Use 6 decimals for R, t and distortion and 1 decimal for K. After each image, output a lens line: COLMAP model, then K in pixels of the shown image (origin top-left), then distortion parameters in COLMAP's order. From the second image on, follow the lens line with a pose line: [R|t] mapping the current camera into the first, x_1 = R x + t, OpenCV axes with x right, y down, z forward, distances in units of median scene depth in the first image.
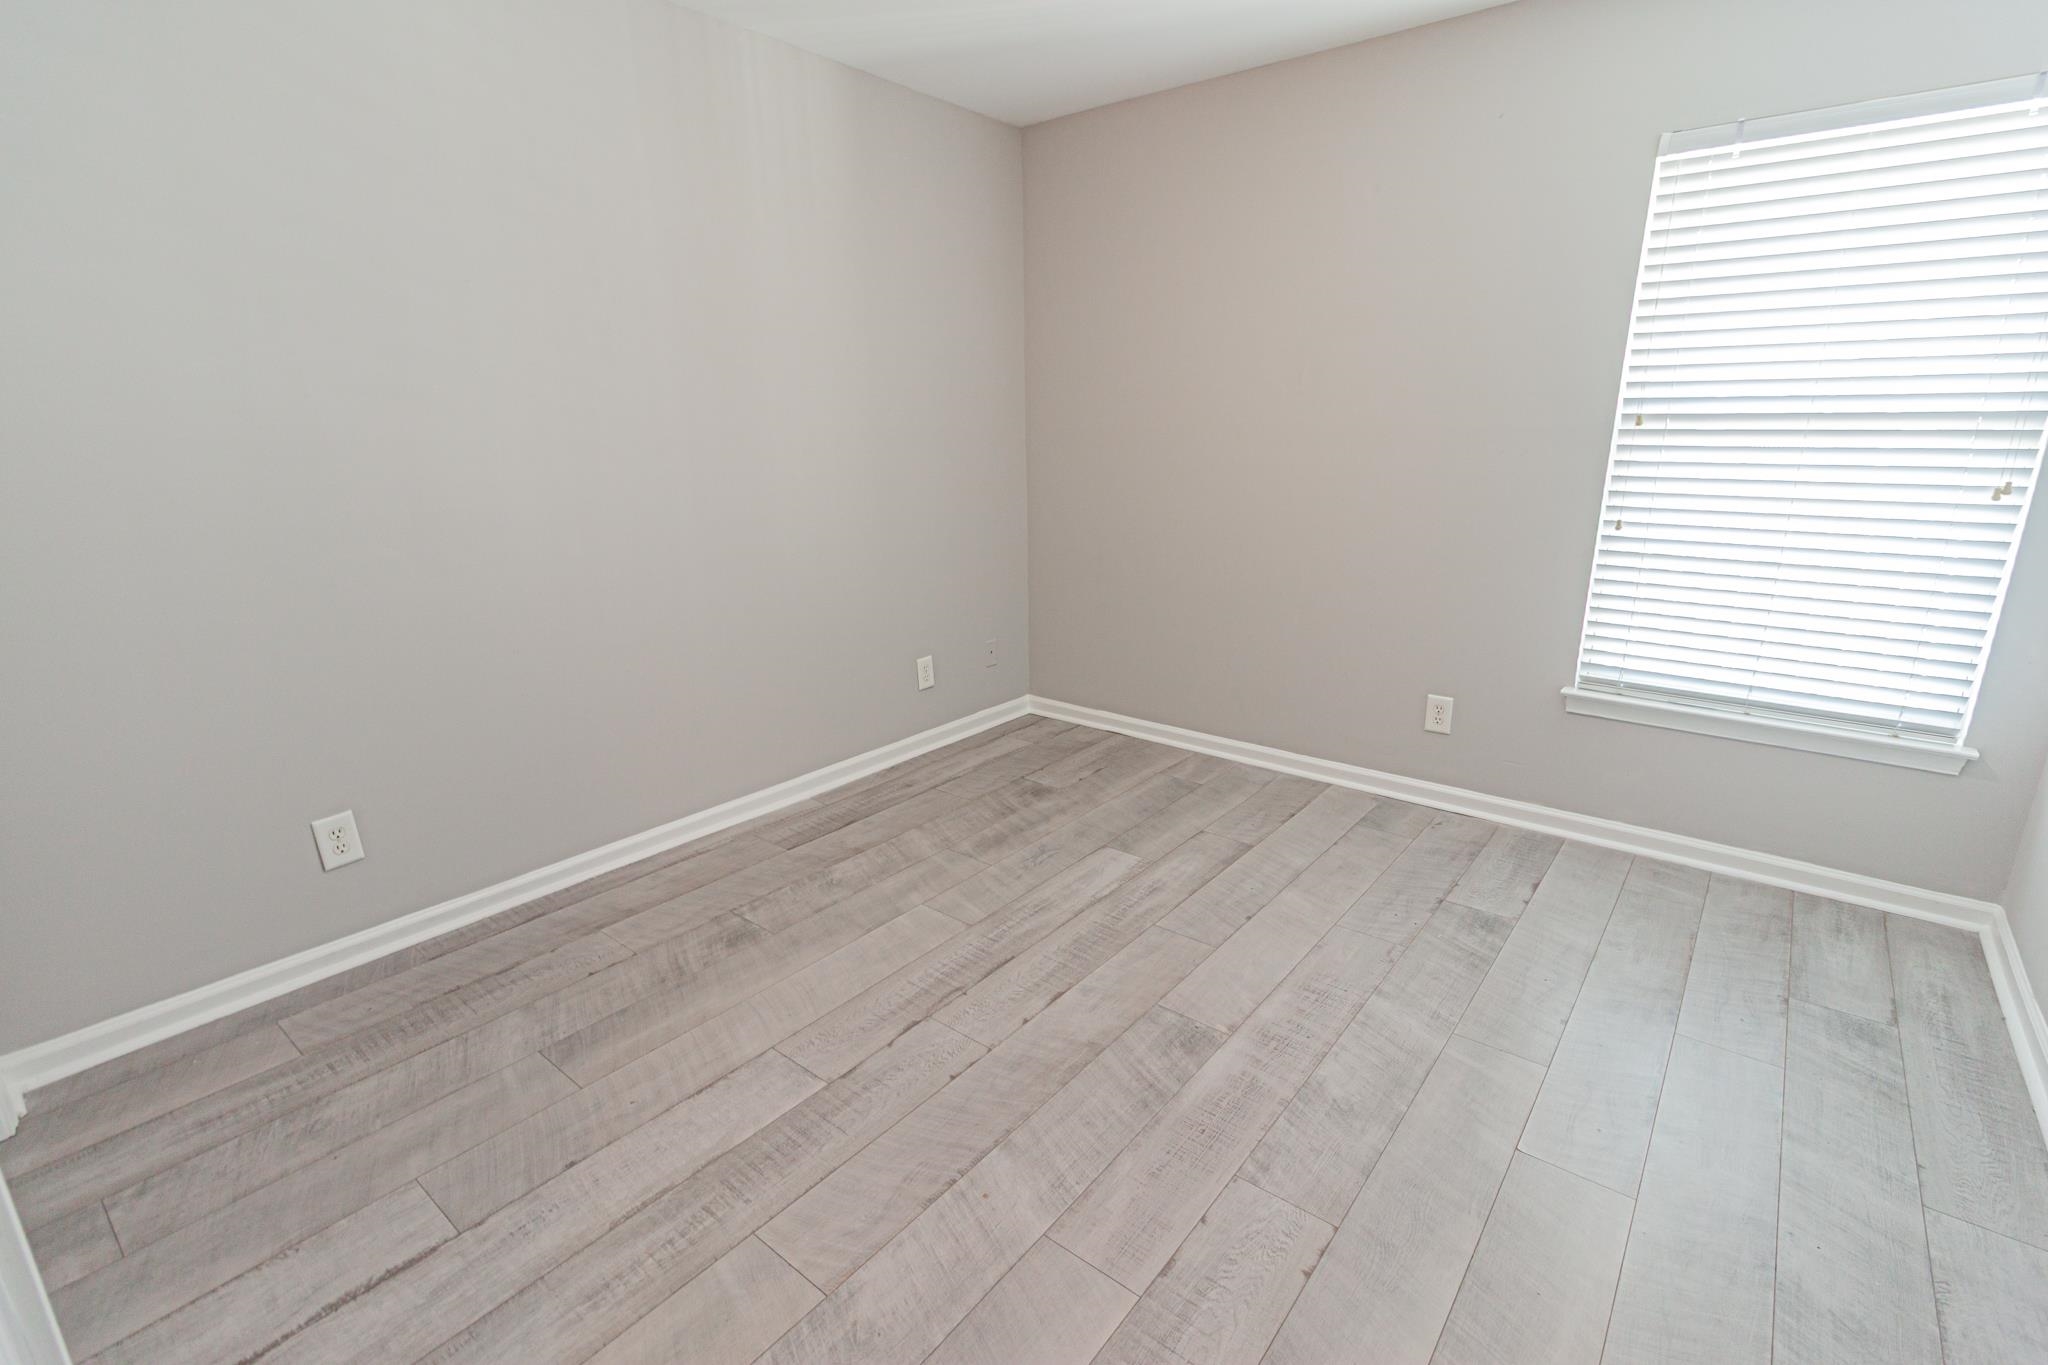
lens RADIAL K [[943.5, 0, 1021.0], [0, 943.5, 684.5], [0, 0, 1]] dist [0.004242, 0.001536]
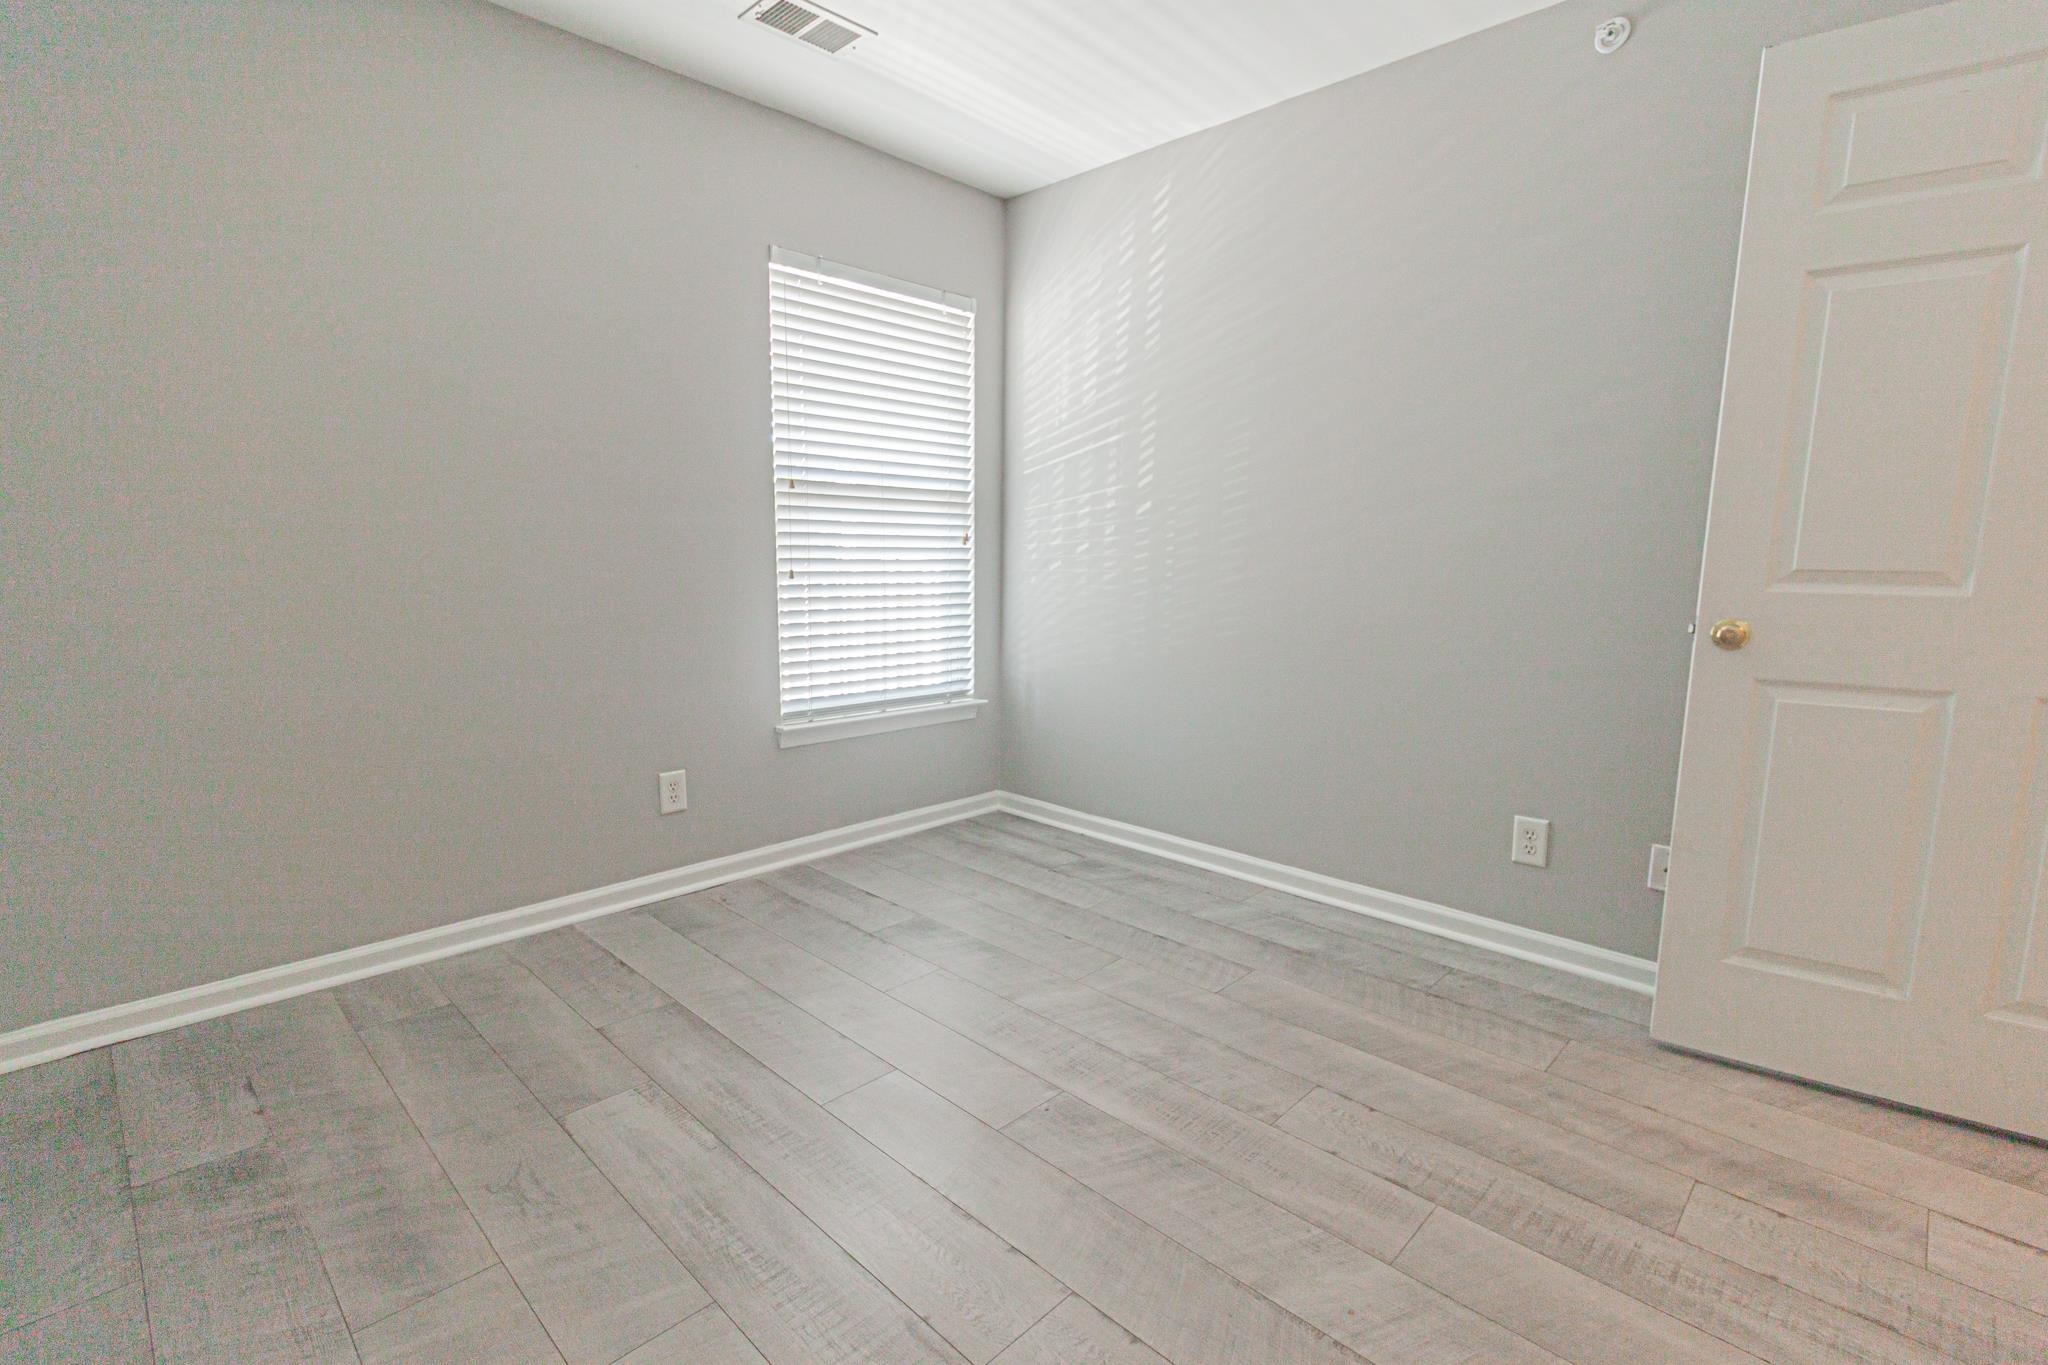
lens RADIAL K [[943.5, 0, 1030.8], [0, 943.5, 687.6], [0, 0, 1]] dist [0.004242, 0.001536]
pose [[0.095828, -0.139054, 0.985637, -0.470656], [0.259455, 0.959455, 0.110135, -0.087257], [-0.960989, 0.245174, 0.128021, 0.600073]]
